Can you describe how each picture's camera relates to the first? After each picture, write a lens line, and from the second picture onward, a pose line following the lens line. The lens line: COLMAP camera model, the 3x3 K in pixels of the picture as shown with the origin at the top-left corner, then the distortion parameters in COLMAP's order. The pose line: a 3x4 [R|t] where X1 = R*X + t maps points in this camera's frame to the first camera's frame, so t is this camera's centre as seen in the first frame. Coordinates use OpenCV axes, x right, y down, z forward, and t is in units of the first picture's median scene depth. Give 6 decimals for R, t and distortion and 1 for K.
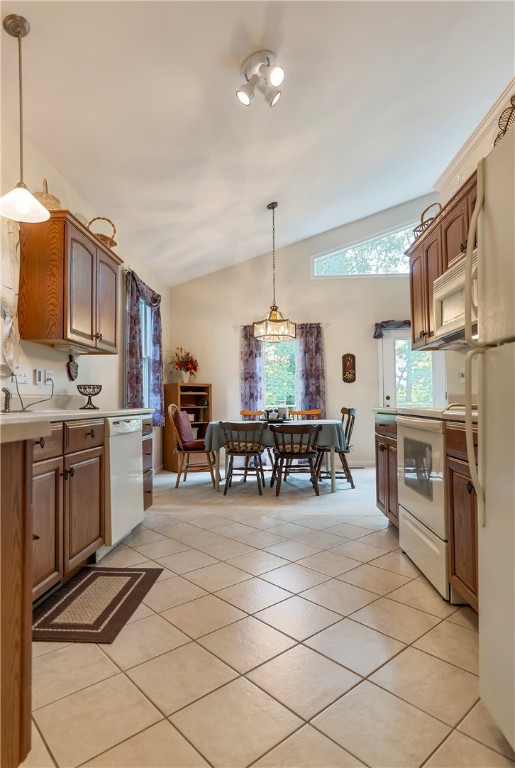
lens RADIAL K [[432.9, 0, 254.9], [0, 432.9, 388.8], [0, 0, 1]] dist [-0.003869, -0.000332]
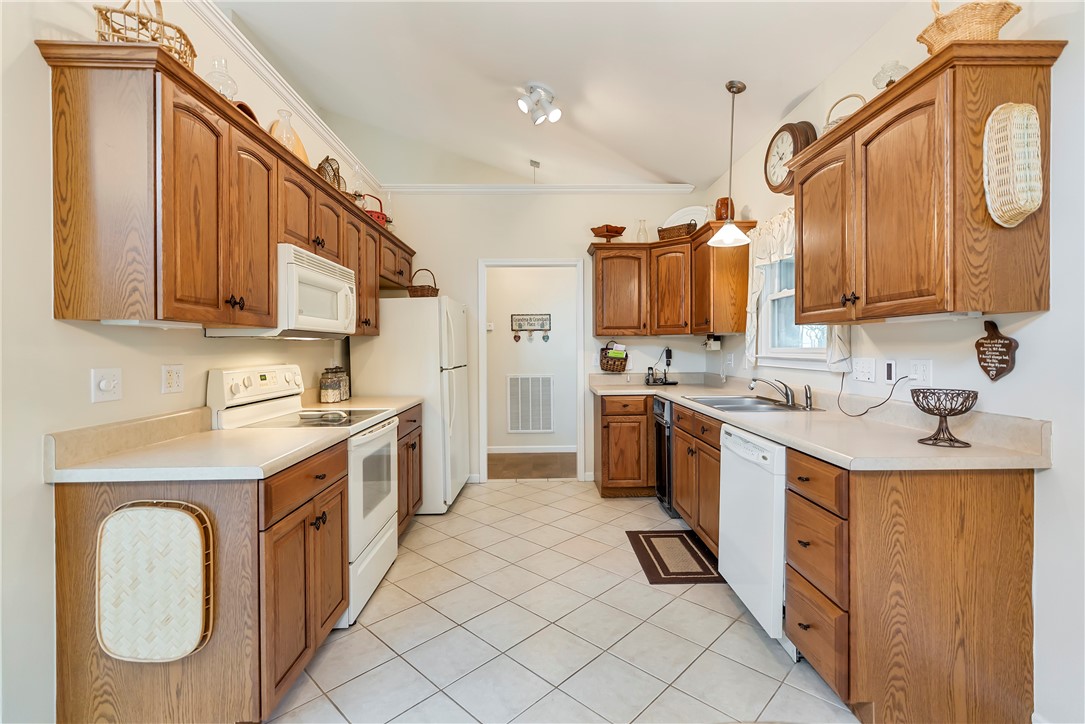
lens RADIAL K [[493.2, 0, 550.6], [0, 493.2, 353.9], [0, 0, 1]] dist [0.006824, -0.001057]
pose [[-0.996638, 0.011532, -0.081110, 0.082740], [0.013122, 0.999731, -0.019099, -0.059519], [0.080867, -0.020099, -0.996522, 2.048812]]
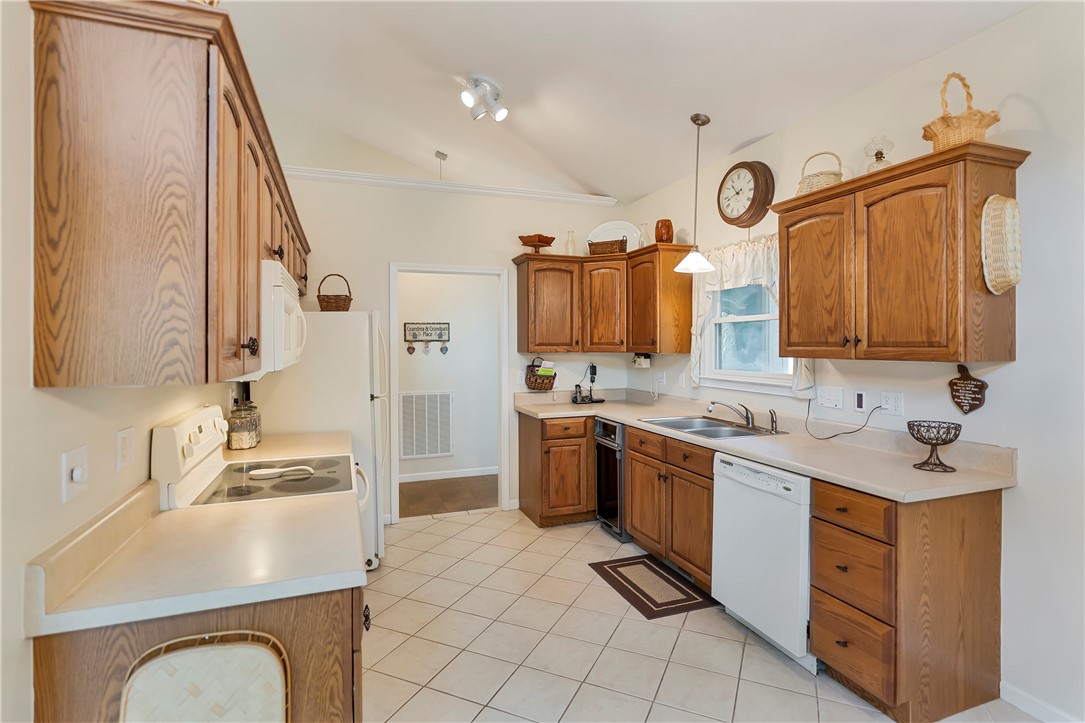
lens RADIAL K [[535.9, 0, 546.9], [0, 535.9, 349.1], [0, 0, 1]] dist [-0.004734, 0.001534]
pose [[-0.917283, 0.011639, -0.398065, 0.426716], [0.020232, 0.999644, -0.017395, -0.136820], [0.397721, -0.024010, -0.917192, 1.961292]]
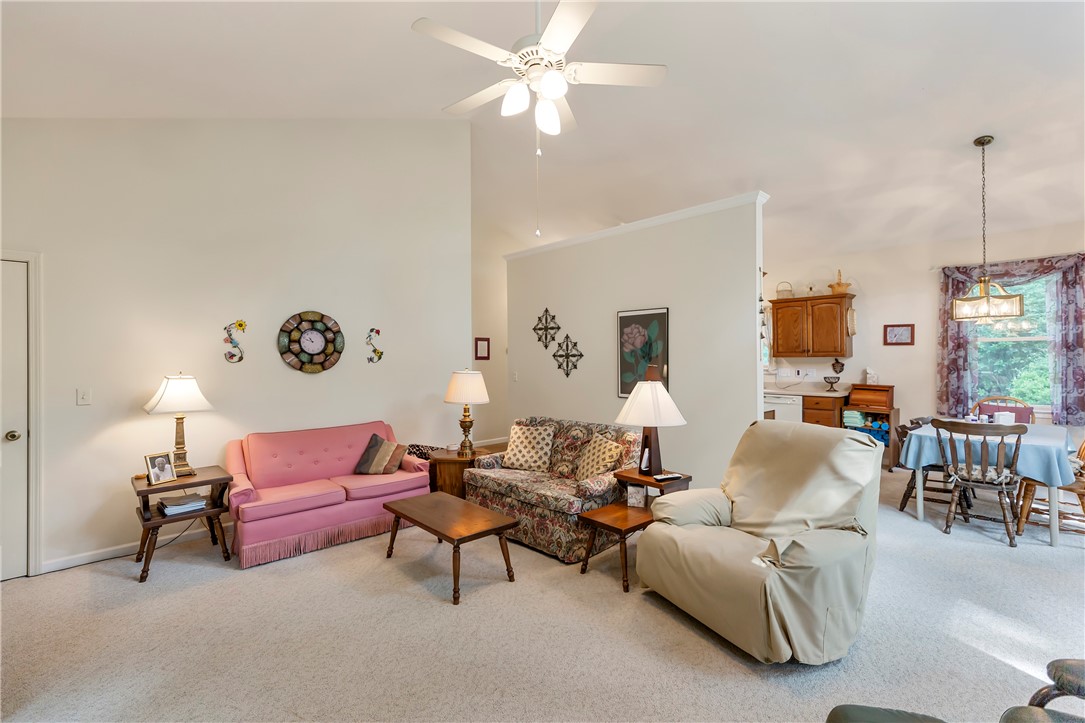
lens RADIAL K [[493.2, 0, 540.1], [0, 493.2, 356.4], [0, 0, 1]] dist [0.006824, -0.001057]
pose [[-0.691040, 0.003327, -0.722809, 2.448822], [0.031024, 0.999204, -0.025061, -0.105133], [0.722151, -0.039743, -0.690593, 2.091584]]
